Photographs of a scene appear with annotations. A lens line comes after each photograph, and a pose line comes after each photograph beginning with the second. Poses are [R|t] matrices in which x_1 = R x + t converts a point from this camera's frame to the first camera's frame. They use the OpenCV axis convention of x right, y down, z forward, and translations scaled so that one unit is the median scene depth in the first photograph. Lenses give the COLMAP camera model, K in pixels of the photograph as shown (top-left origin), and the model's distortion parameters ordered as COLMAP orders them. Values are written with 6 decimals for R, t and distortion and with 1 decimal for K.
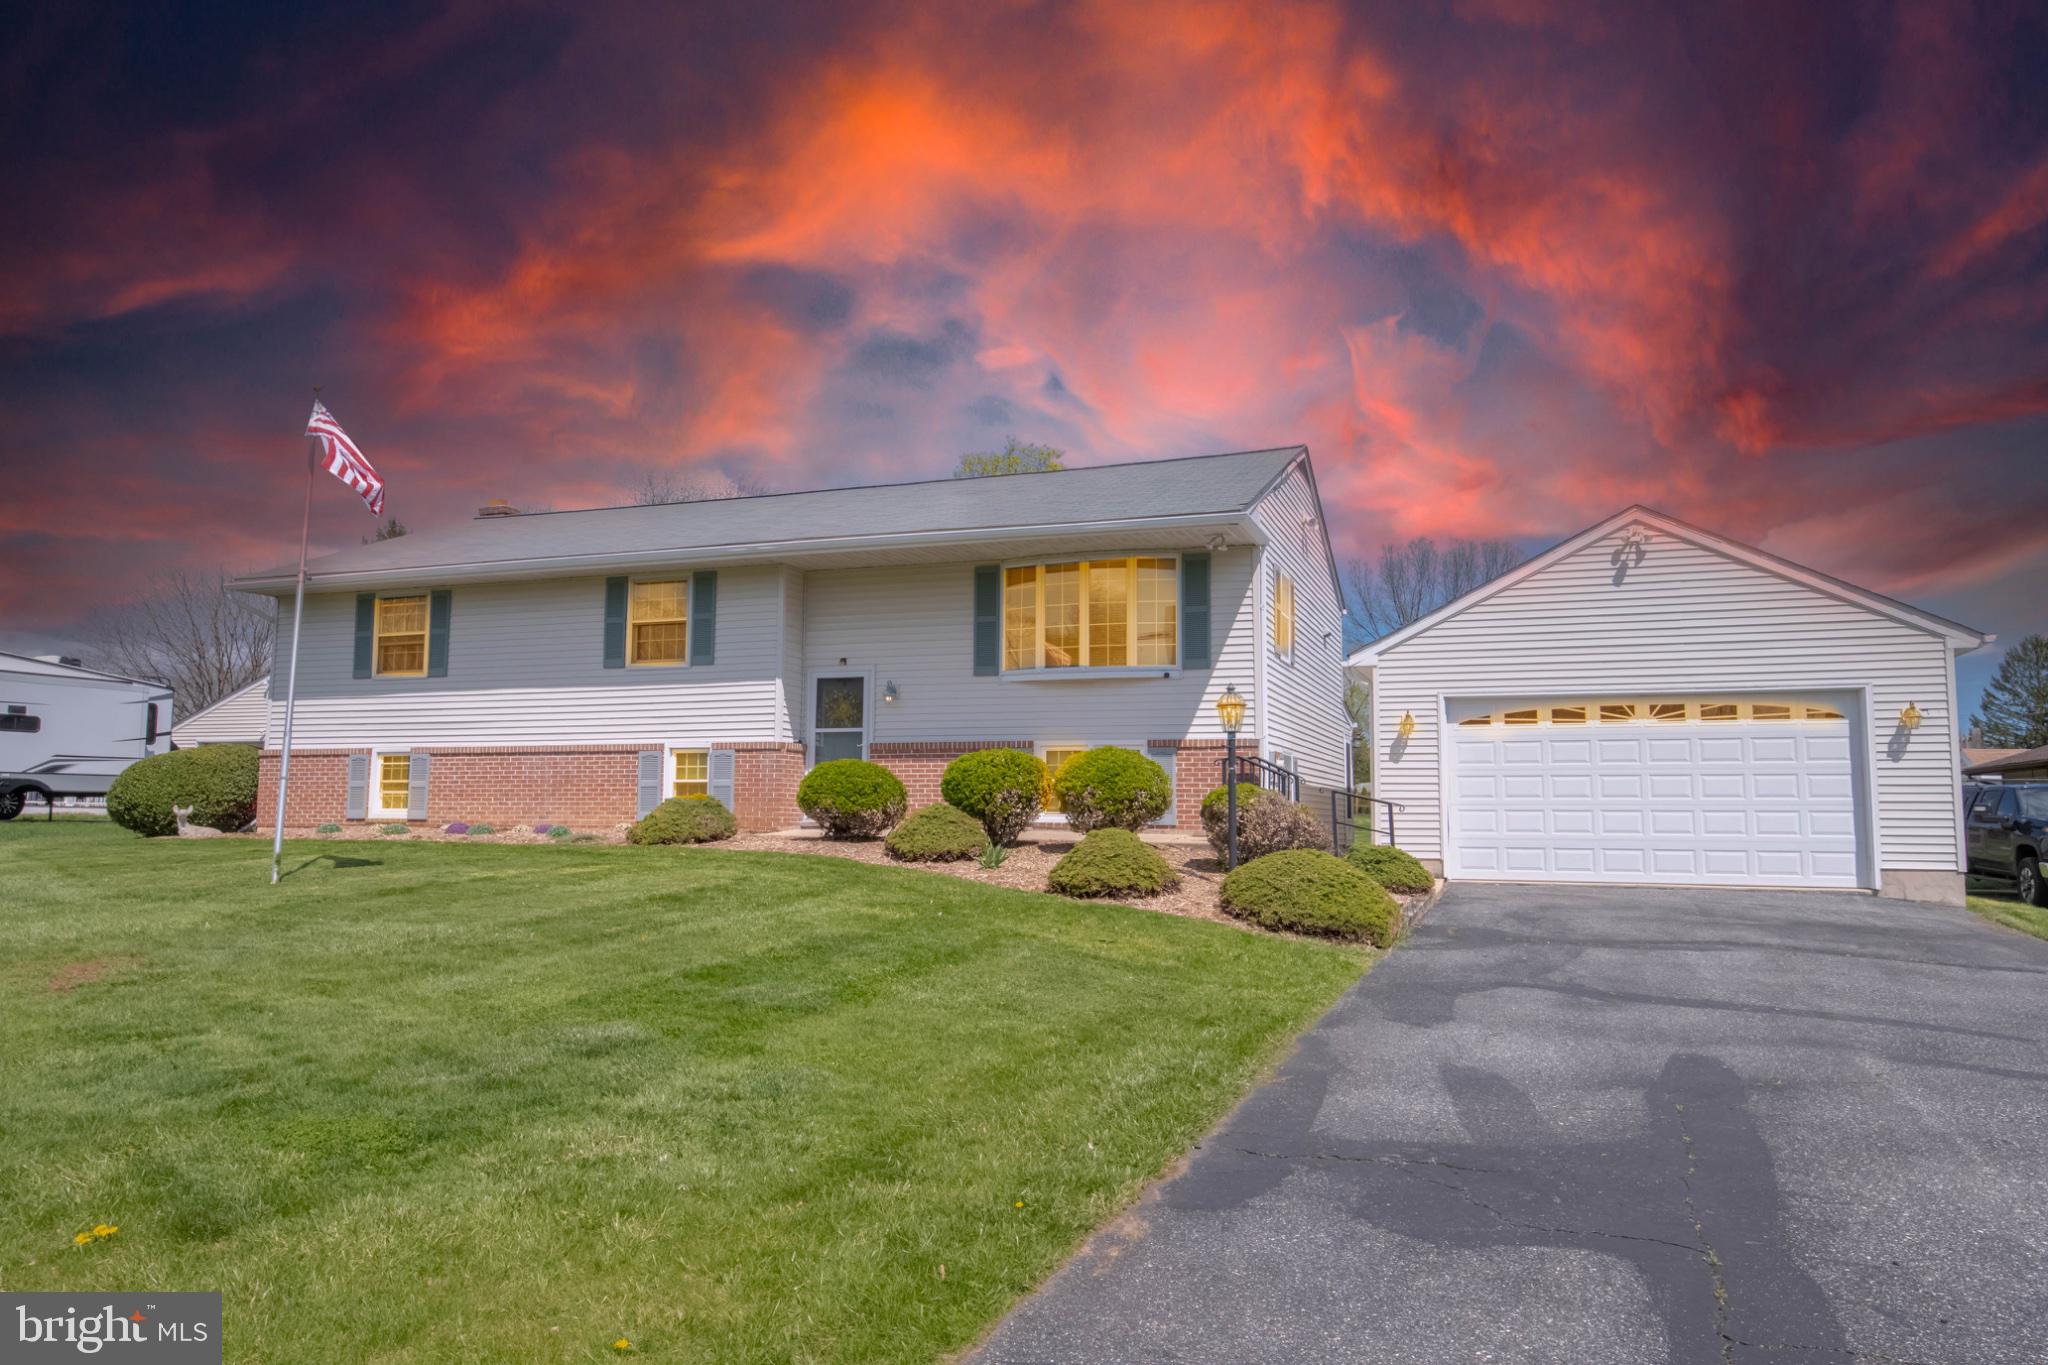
lens RADIAL K [[1397.4, 0, 1019.4], [0, 1397.4, 666.9], [0, 0, 1]] dist [0.030435, -0.007060]
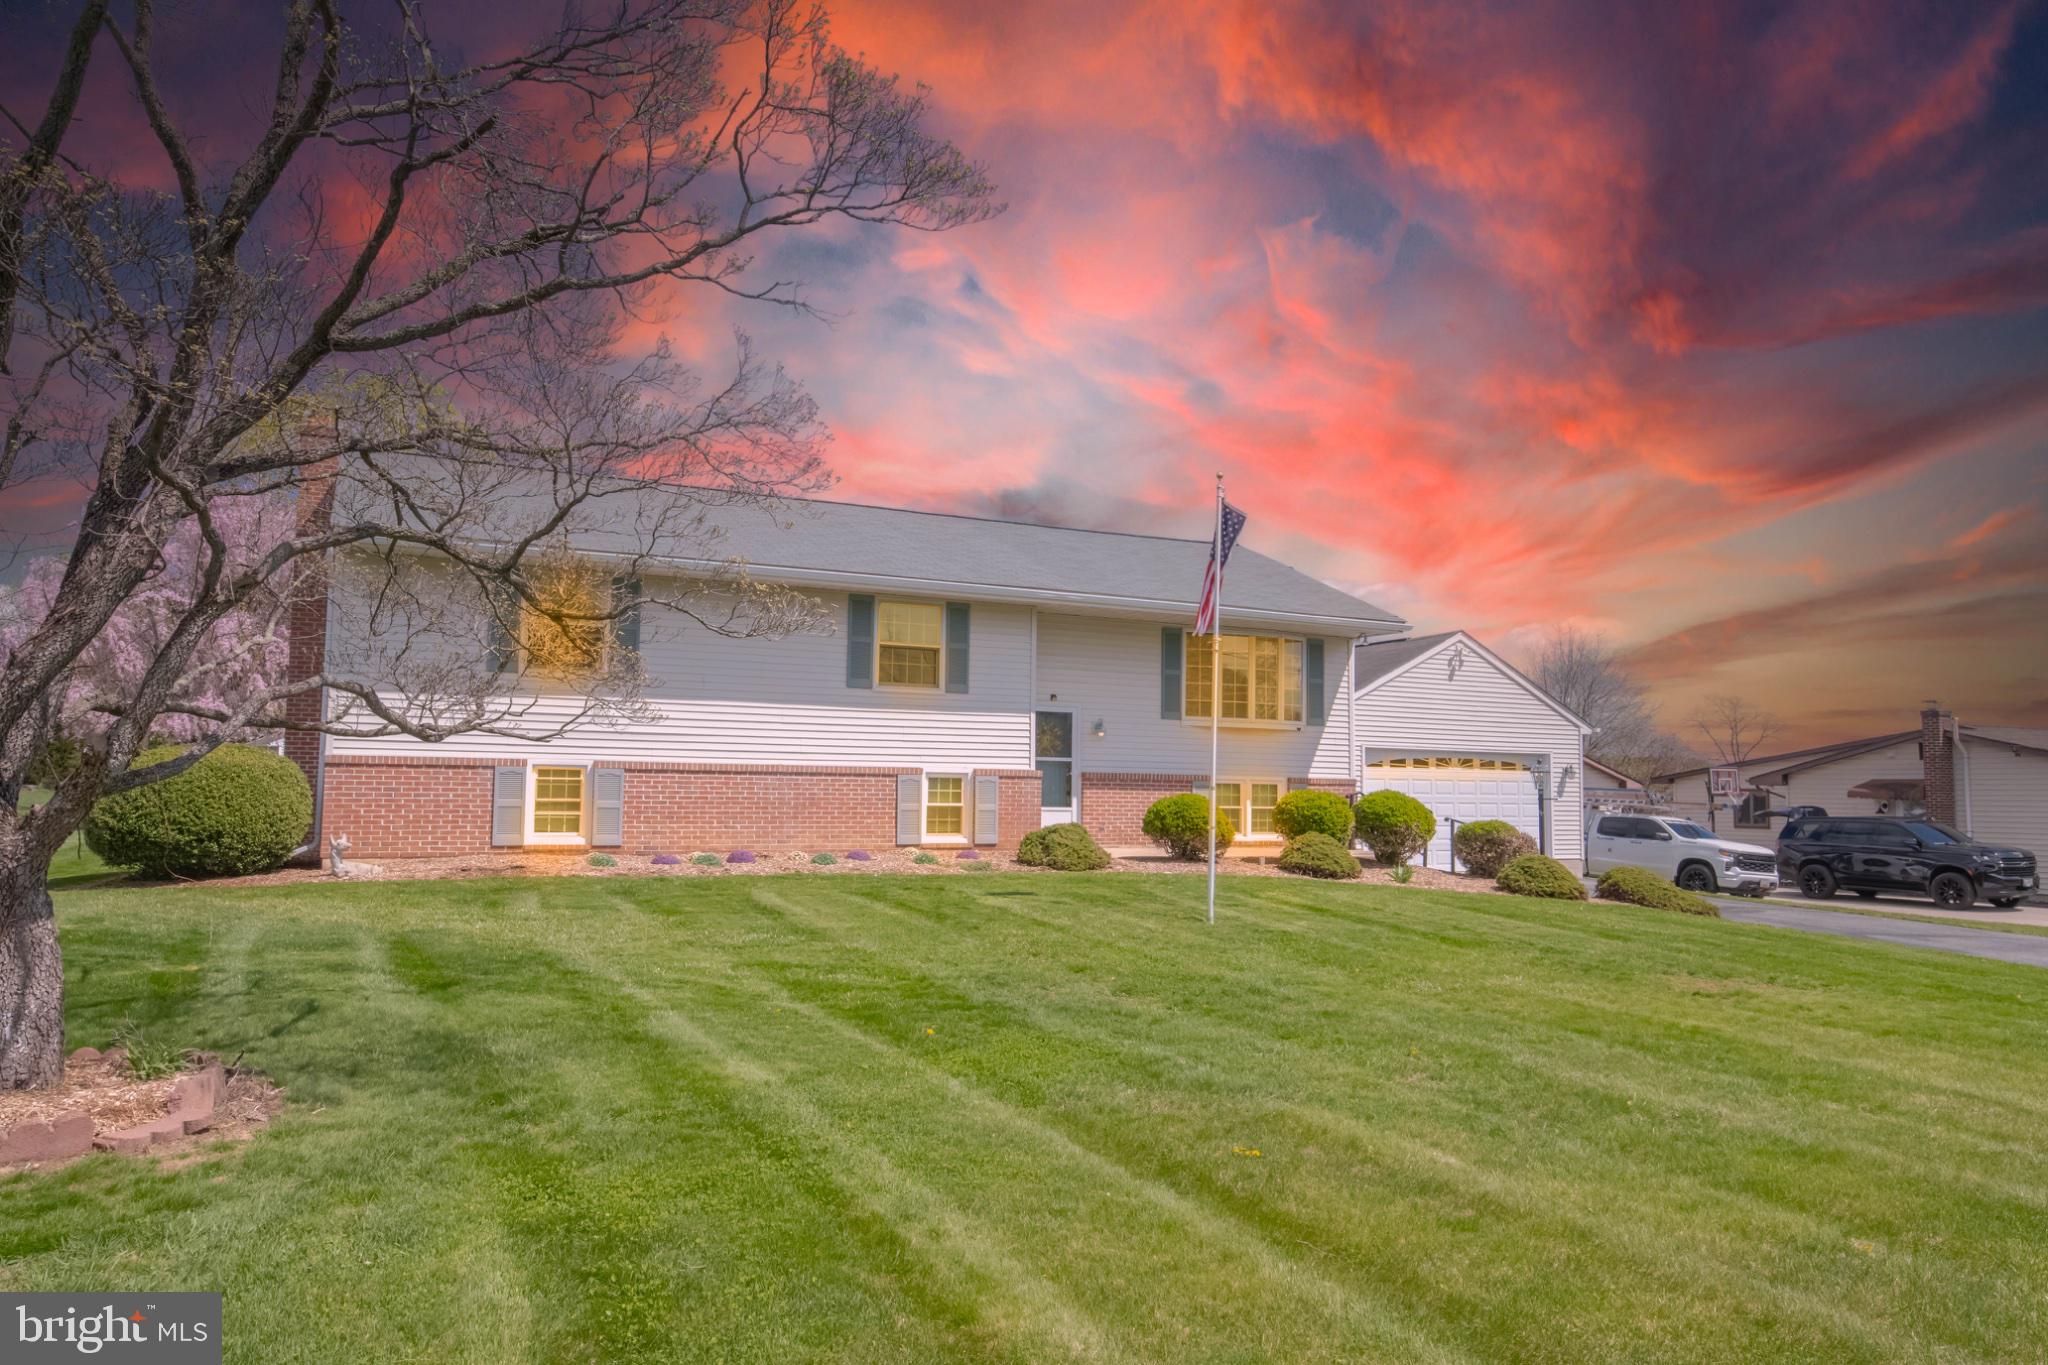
lens RADIAL K [[1397.4, 0, 1035.7], [0, 1397.4, 675.8], [0, 0, 1]] dist [0.030435, -0.007060]
pose [[0.681136, 0.065522, 0.729219, -0.952819], [-0.085576, 0.996286, -0.009585, -0.009119], [-0.727139, -0.055874, 0.684213, 0.253190]]
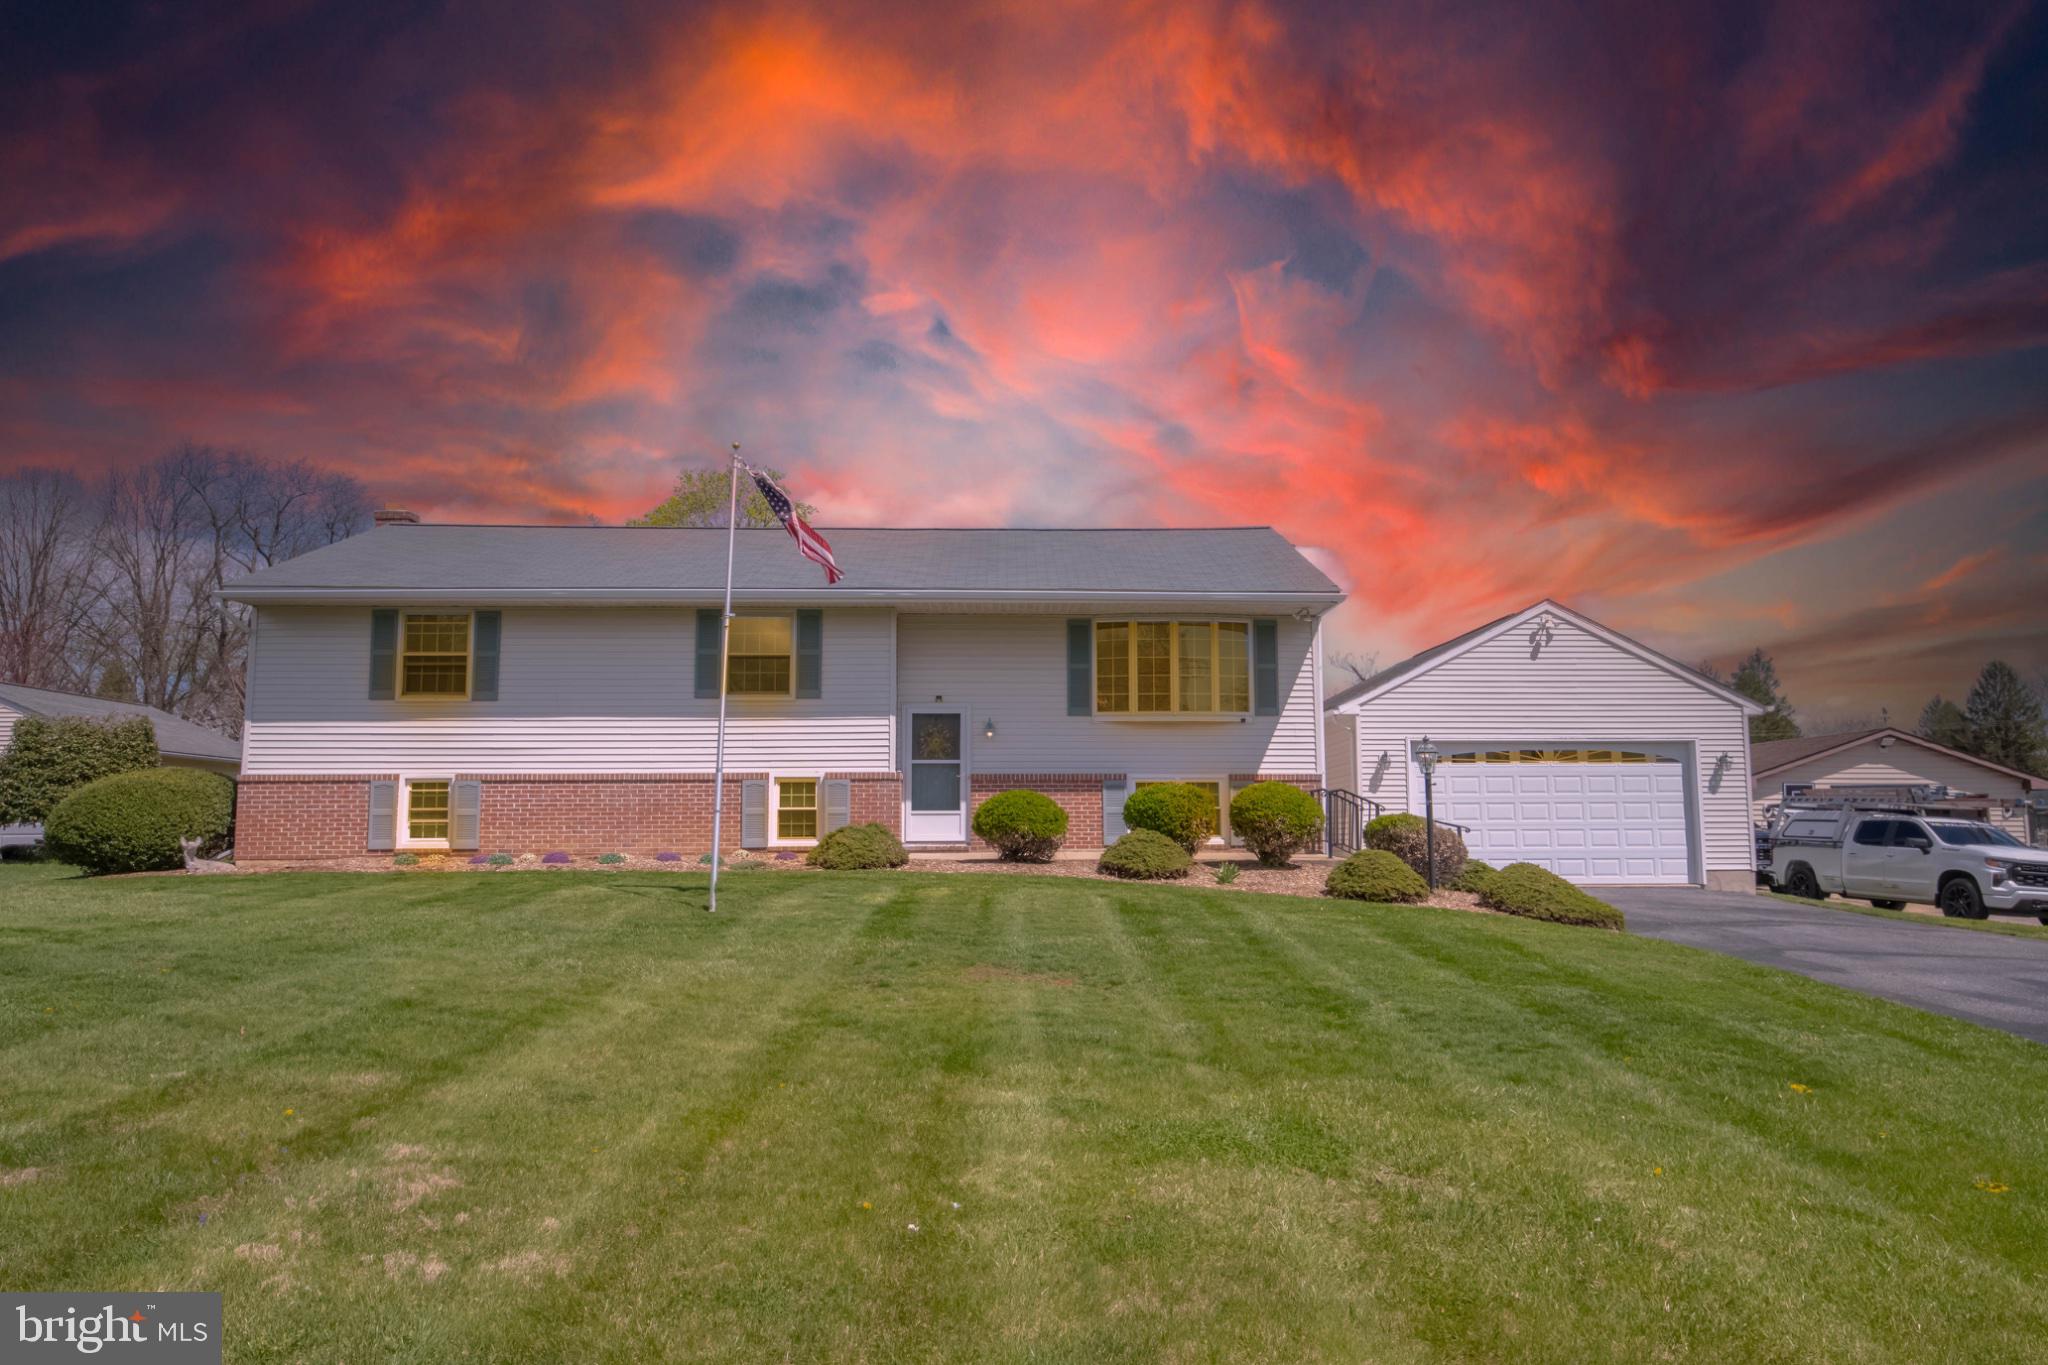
lens RADIAL K [[1397.4, 0, 1032.7], [0, 1397.4, 681.1], [0, 0, 1]] dist [0.030435, -0.007060]
pose [[0.923618, 0.032289, 0.381953, -0.477980], [-0.030847, 0.999475, -0.009898, -0.009213], [-0.382072, -0.002640, 0.924129, -0.035710]]
